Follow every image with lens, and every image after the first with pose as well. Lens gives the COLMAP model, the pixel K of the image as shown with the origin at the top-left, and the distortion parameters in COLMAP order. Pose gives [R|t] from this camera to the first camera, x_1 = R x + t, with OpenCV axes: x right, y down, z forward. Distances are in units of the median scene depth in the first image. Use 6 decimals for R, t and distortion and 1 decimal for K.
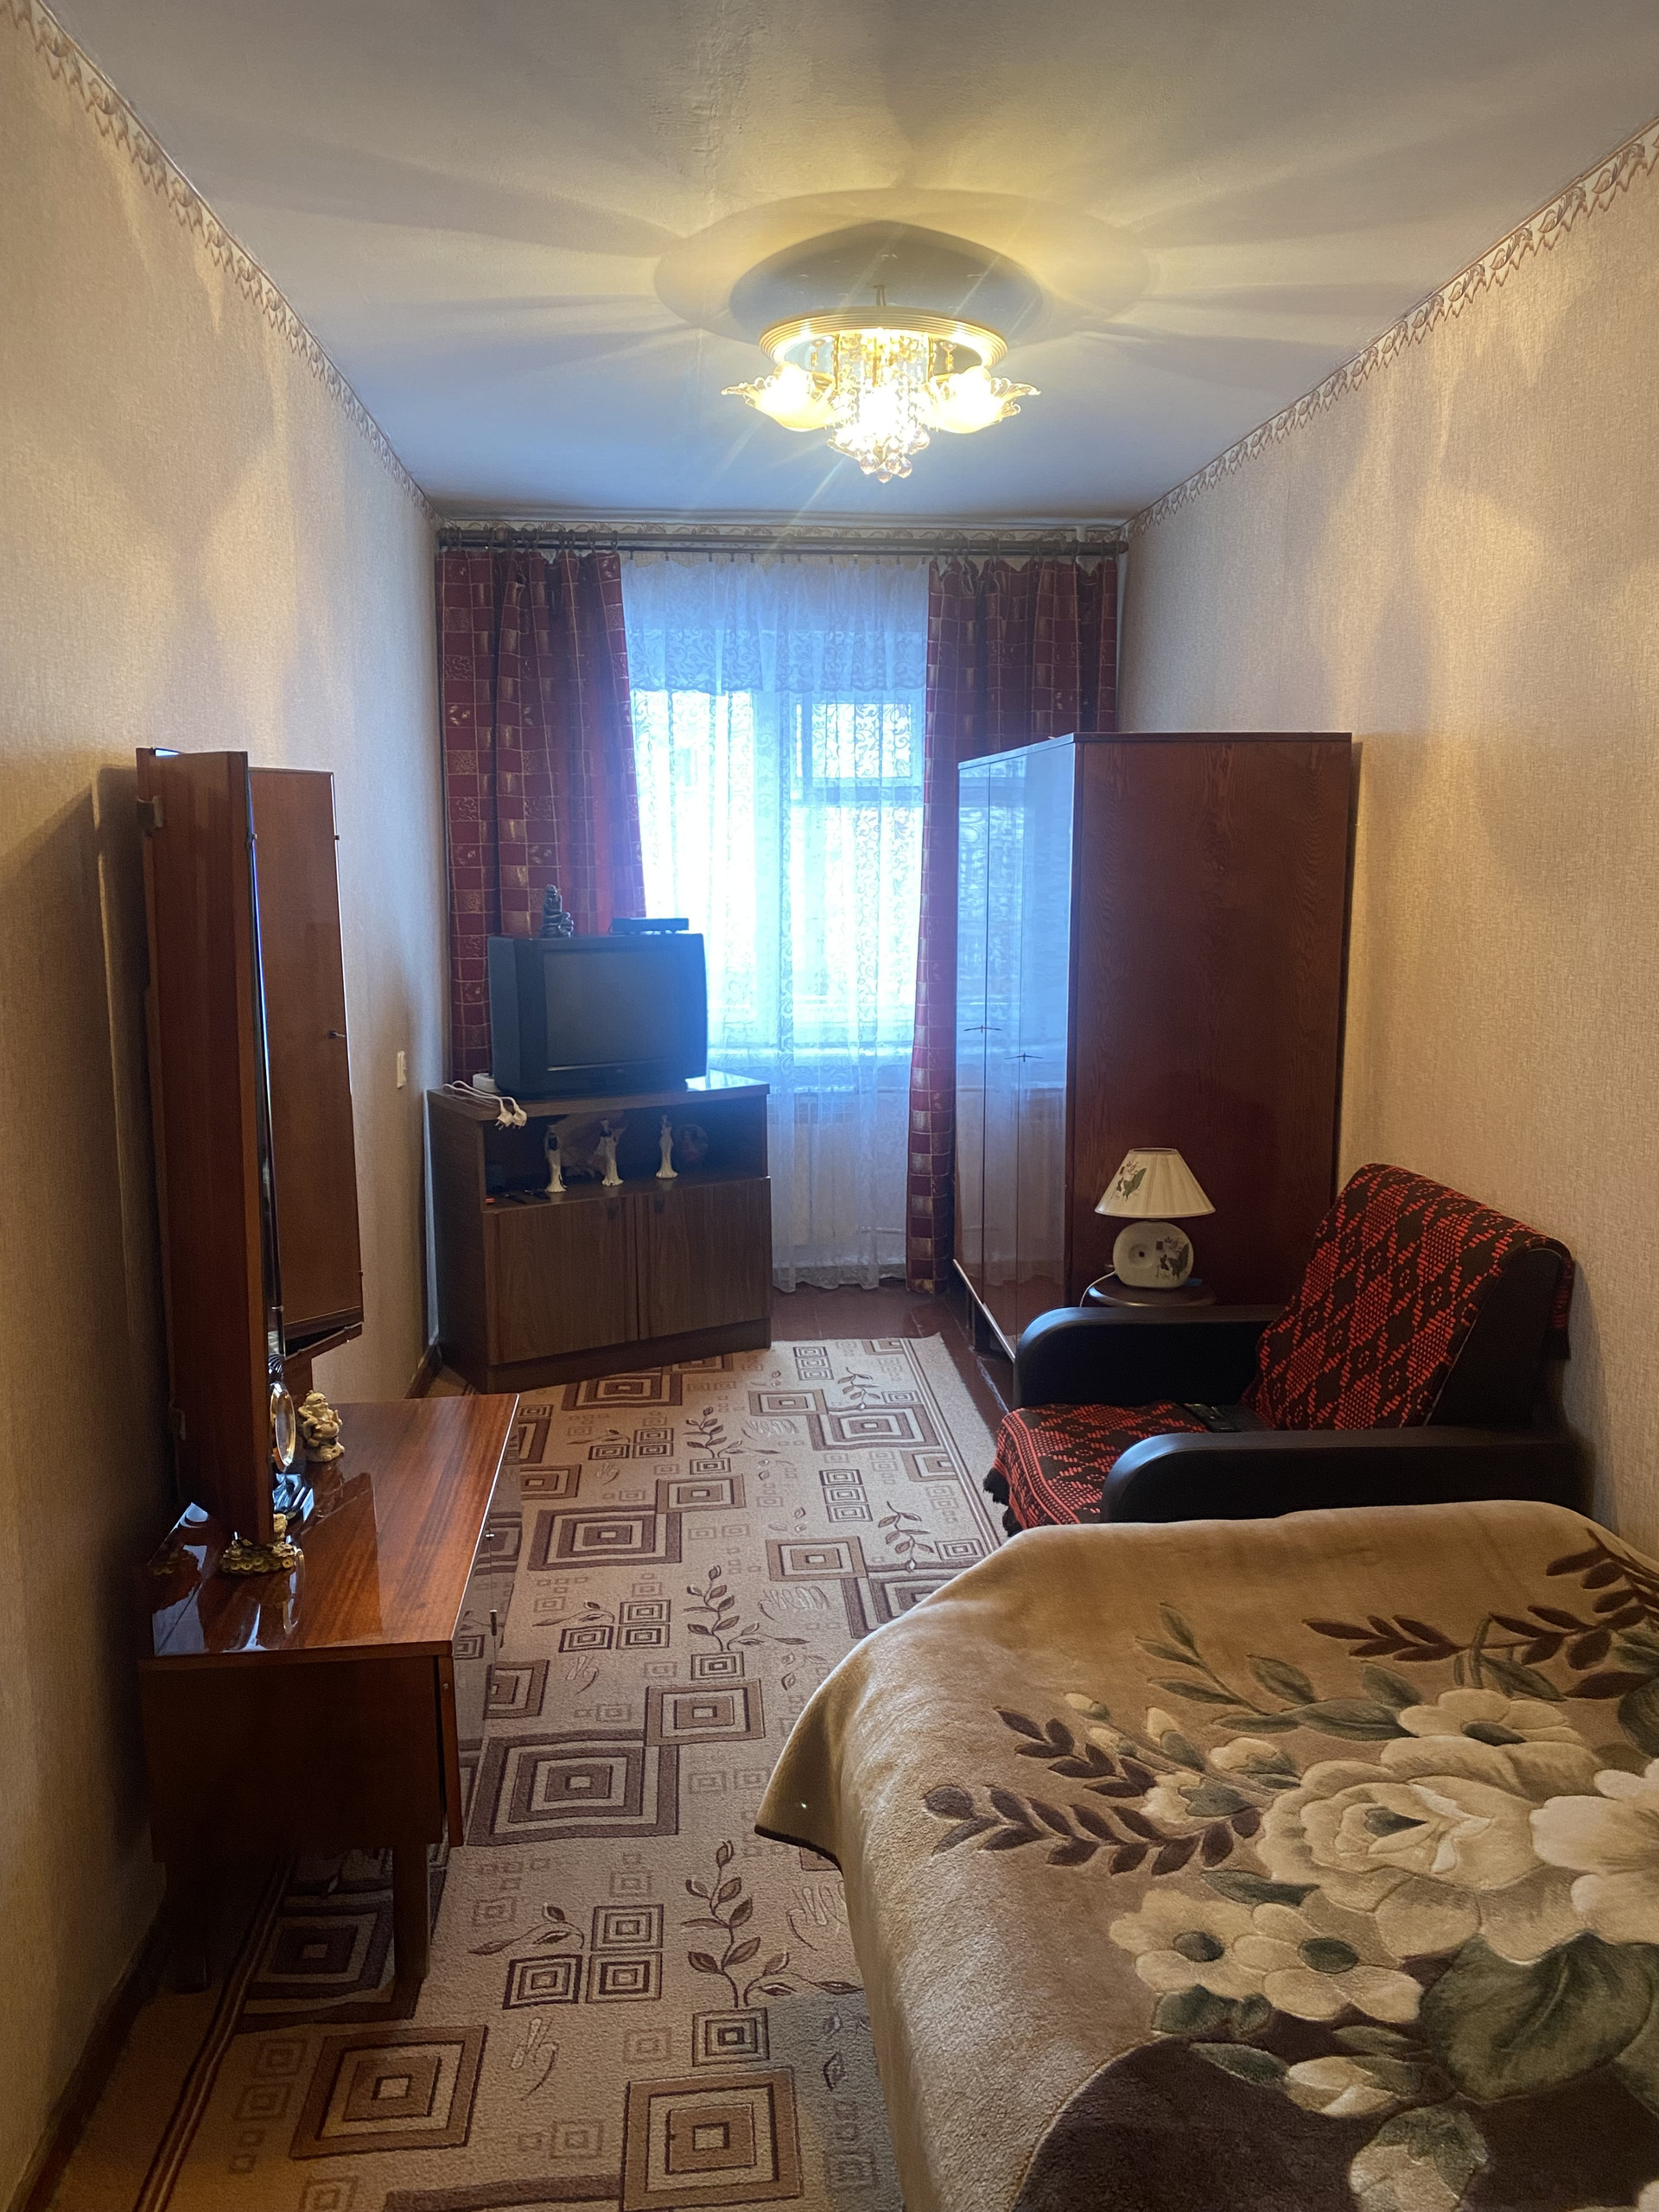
lens RADIAL K [[1652.5, 0, 829.5], [0, 1652.5, 1106.0], [0, 0, 1]] dist [0.001749, 0.000306]
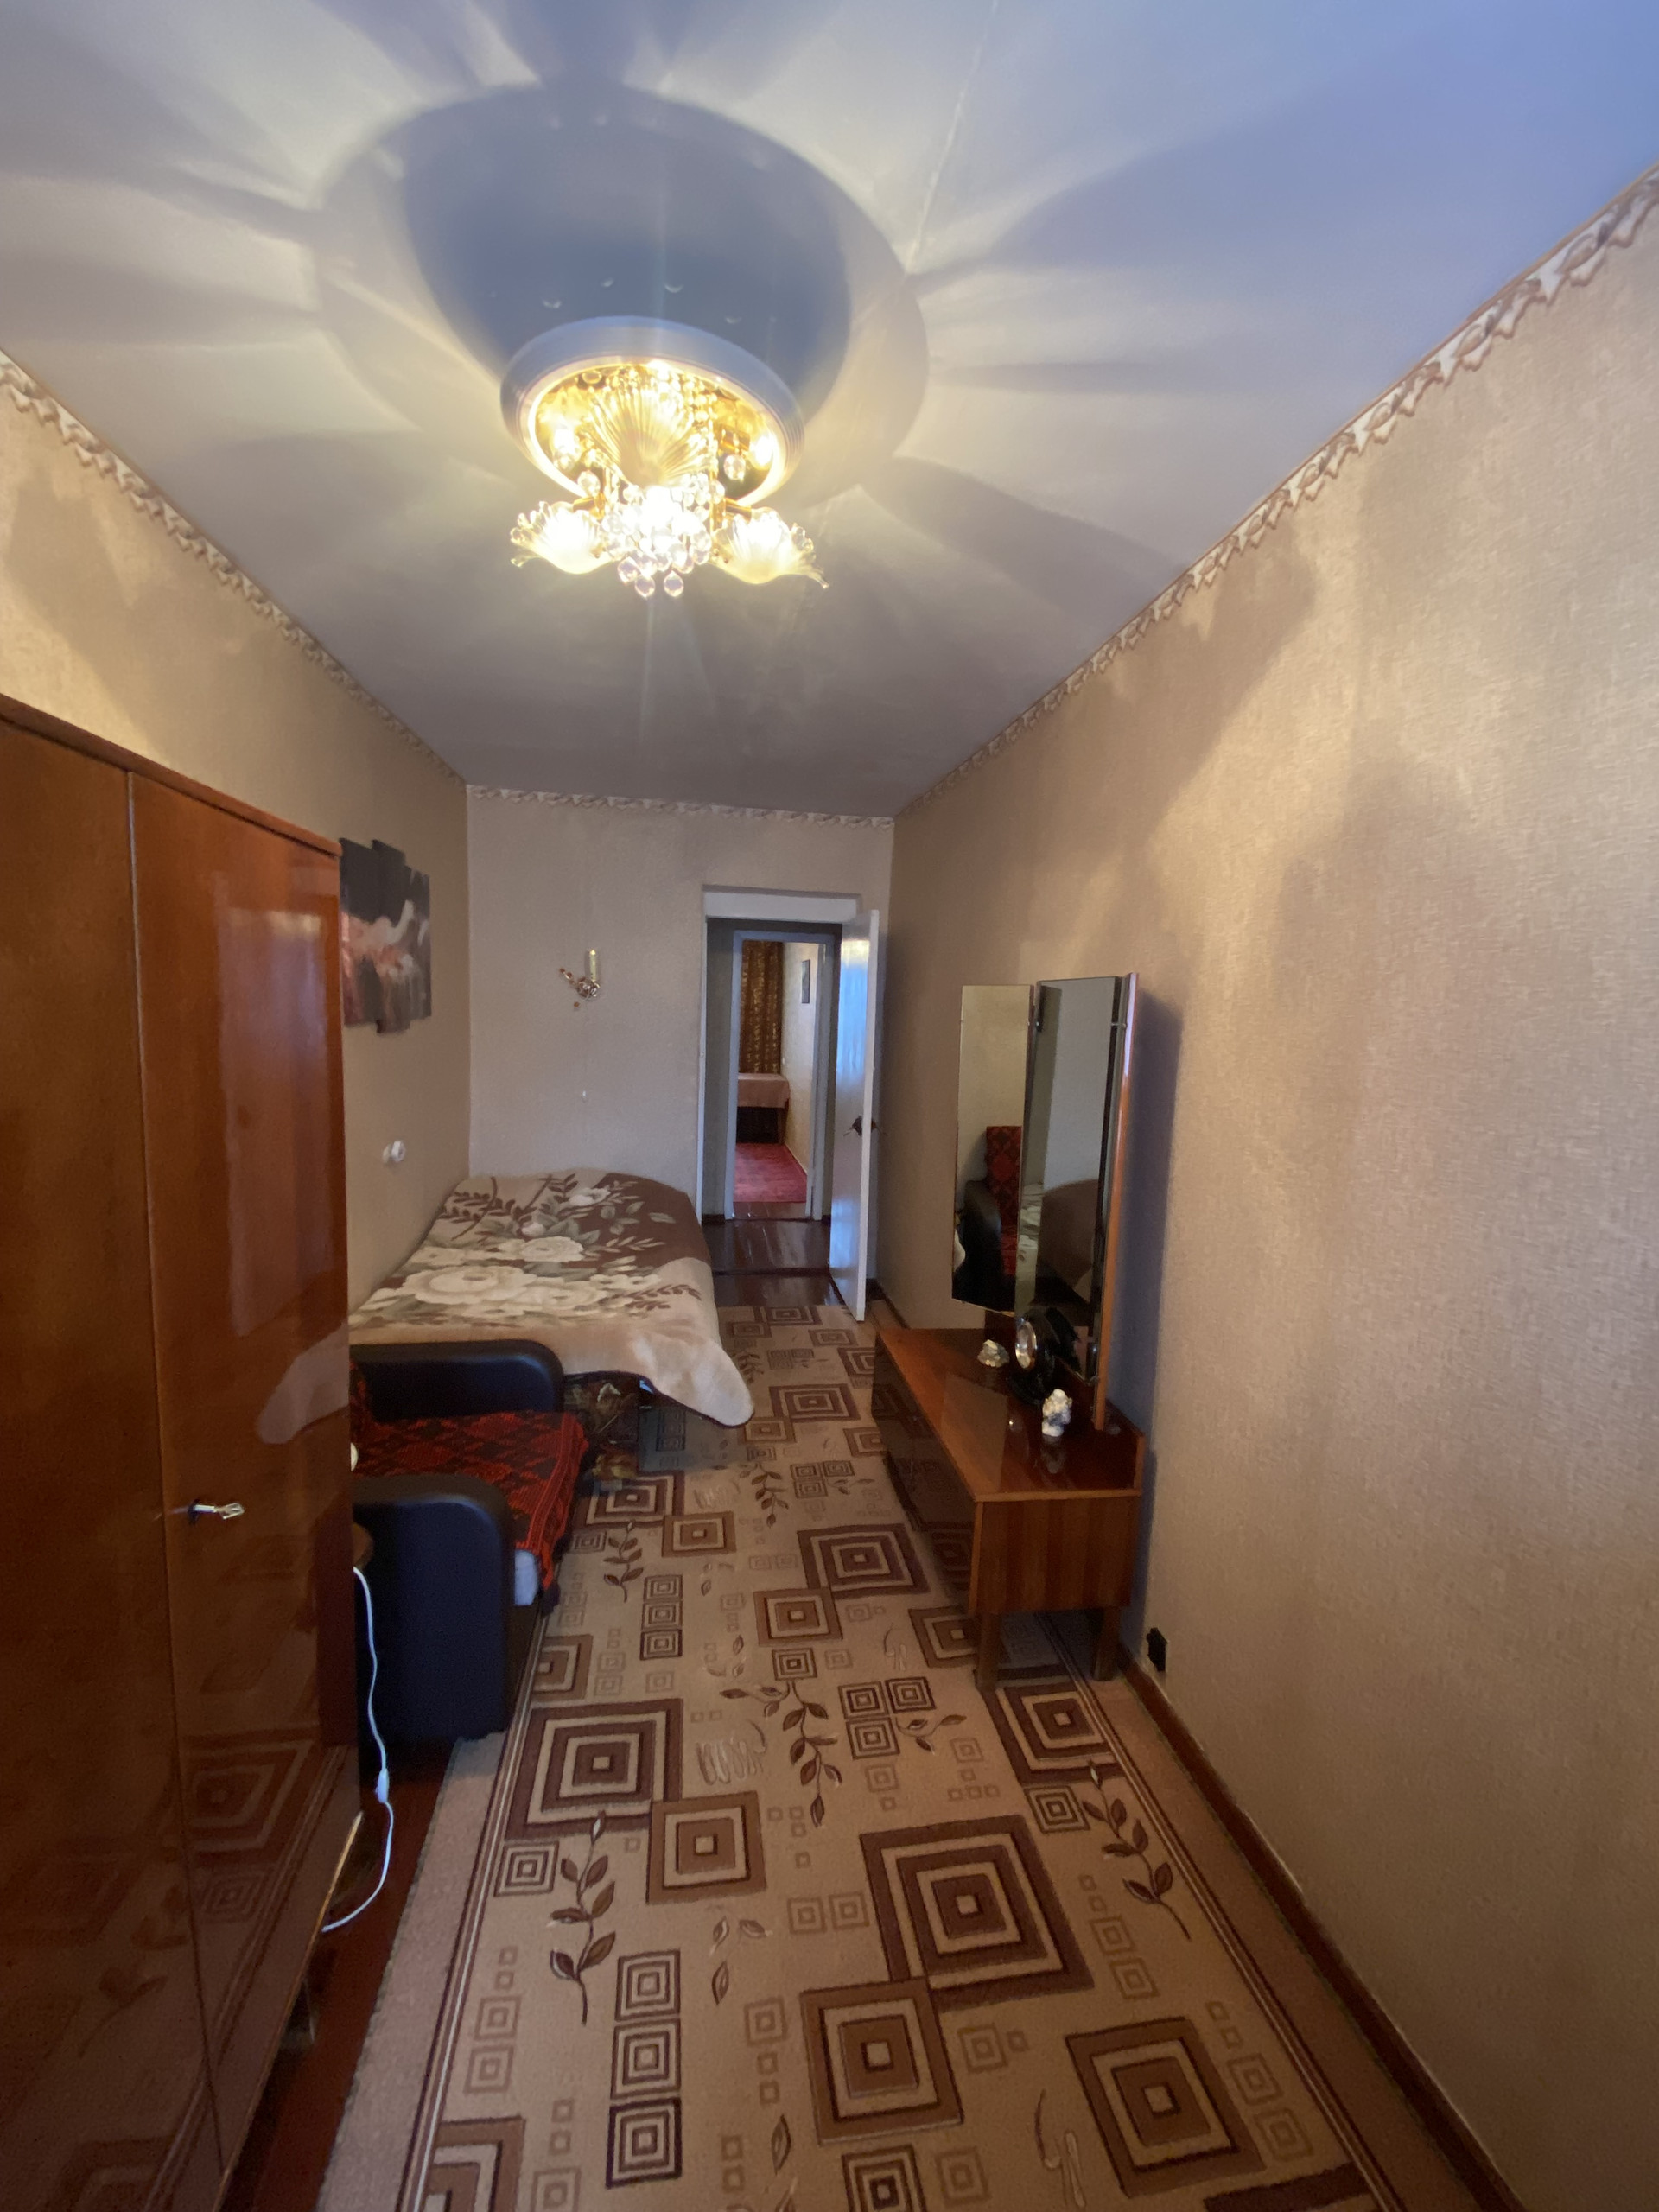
lens RADIAL K [[884.8, 0, 829.5], [0, 884.8, 1106.0], [0, 0, 1]] dist [-0.029368, -0.000228]
pose [[-0.996752, -0.028688, -0.075253, -0.035126], [-0.047900, 0.962339, 0.267598, -0.277335], [0.064742, 0.270333, -0.960588, 1.676338]]
